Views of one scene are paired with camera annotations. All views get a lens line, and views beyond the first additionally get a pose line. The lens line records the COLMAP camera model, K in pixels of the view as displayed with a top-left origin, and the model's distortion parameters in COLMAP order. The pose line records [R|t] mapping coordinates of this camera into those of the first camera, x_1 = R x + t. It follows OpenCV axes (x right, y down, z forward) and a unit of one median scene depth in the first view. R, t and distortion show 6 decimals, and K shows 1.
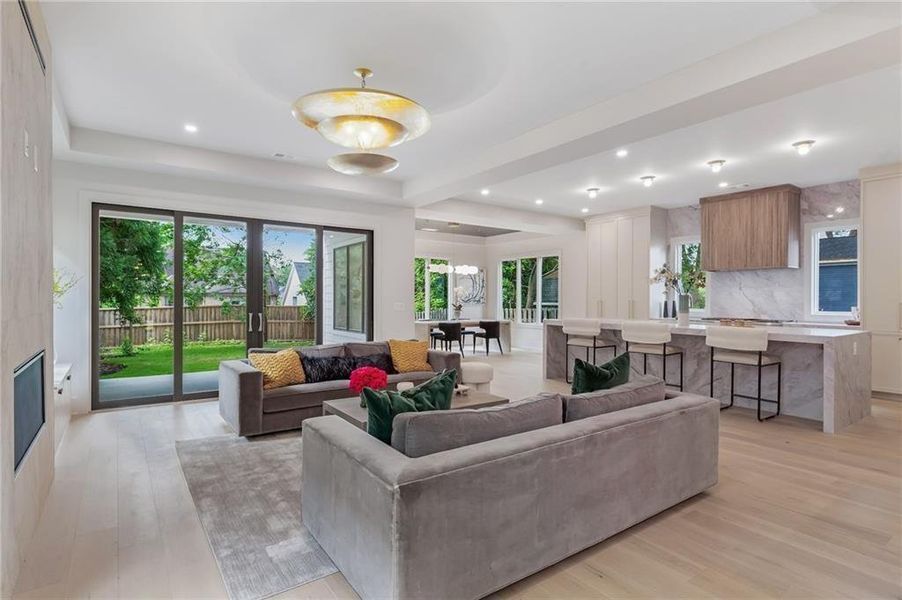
lens RADIAL K [[466.9, 0, 446.5], [0, 466.9, 299.7], [0, 0, 1]] dist [0.013598, -0.001827]
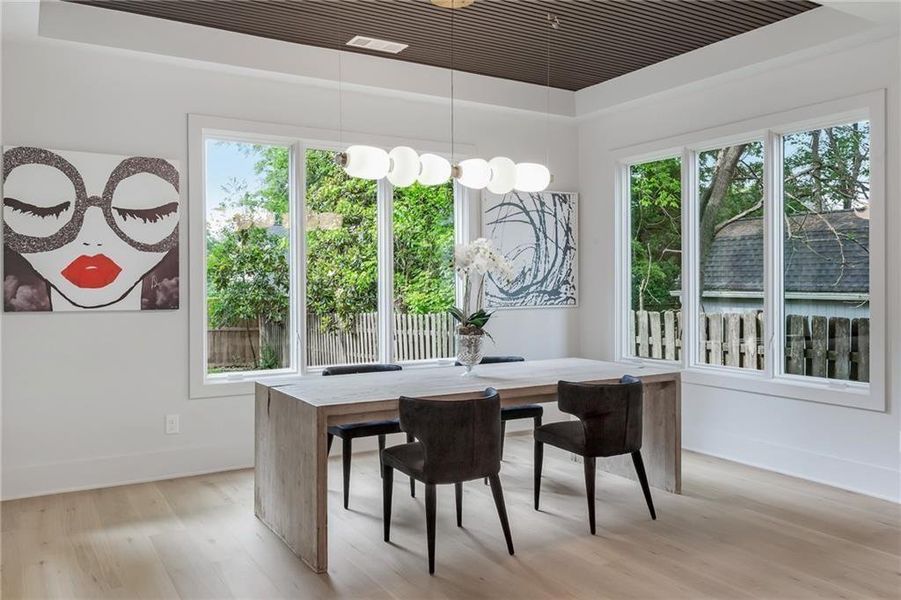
lens RADIAL K [[718.3, 0, 447.5], [0, 718.3, 284.0], [0, 0, 1]] dist [0.010705, -0.003257]
pose [[0.996659, -0.005338, -0.081498, 0.059052], [0.005283, 0.999986, -0.000884, -0.005013], [0.081501, 0.000451, 0.996673, 0.826633]]
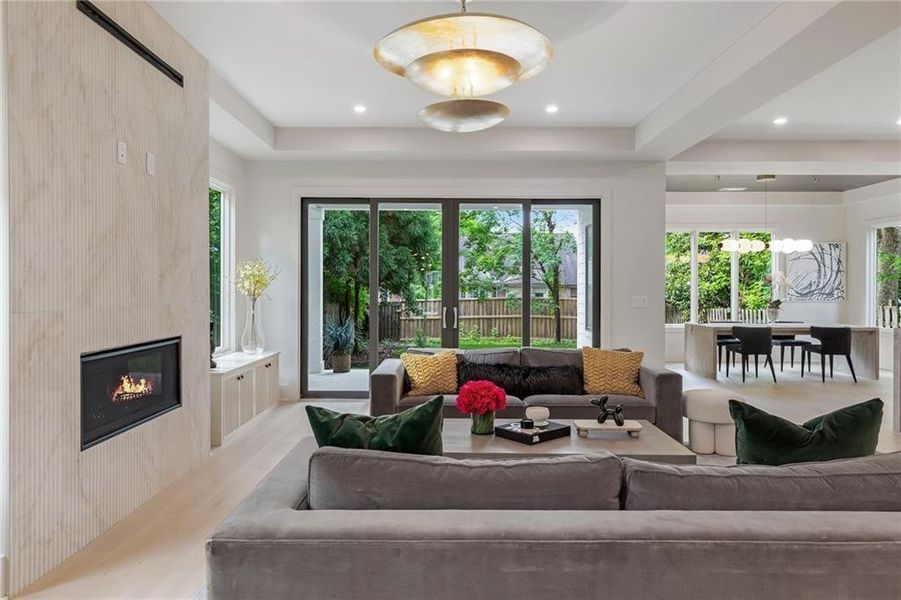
lens RADIAL K [[576.0, 0, 440.9], [0, 576.0, 288.2], [0, 0, 1]] dist [-0.003217, 0.002688]
pose [[0.812119, -0.002130, -0.583489, 0.157611], [-0.001106, 0.999986, -0.005190, -0.000679], [0.583491, 0.004860, 0.812105, 0.099247]]
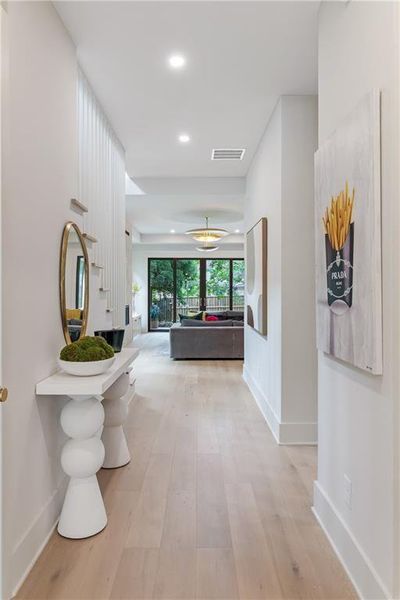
lens RADIAL K [[417.1, 0, 200.5], [0, 417.1, 298.7], [0, 0, 1]] dist [0.012306, -0.007591]
pose [[0.820930, 0.010918, -0.570924, 0.623061], [-0.001317, 0.999851, 0.017227, -0.005121], [0.571027, -0.013391, 0.820822, -0.583580]]
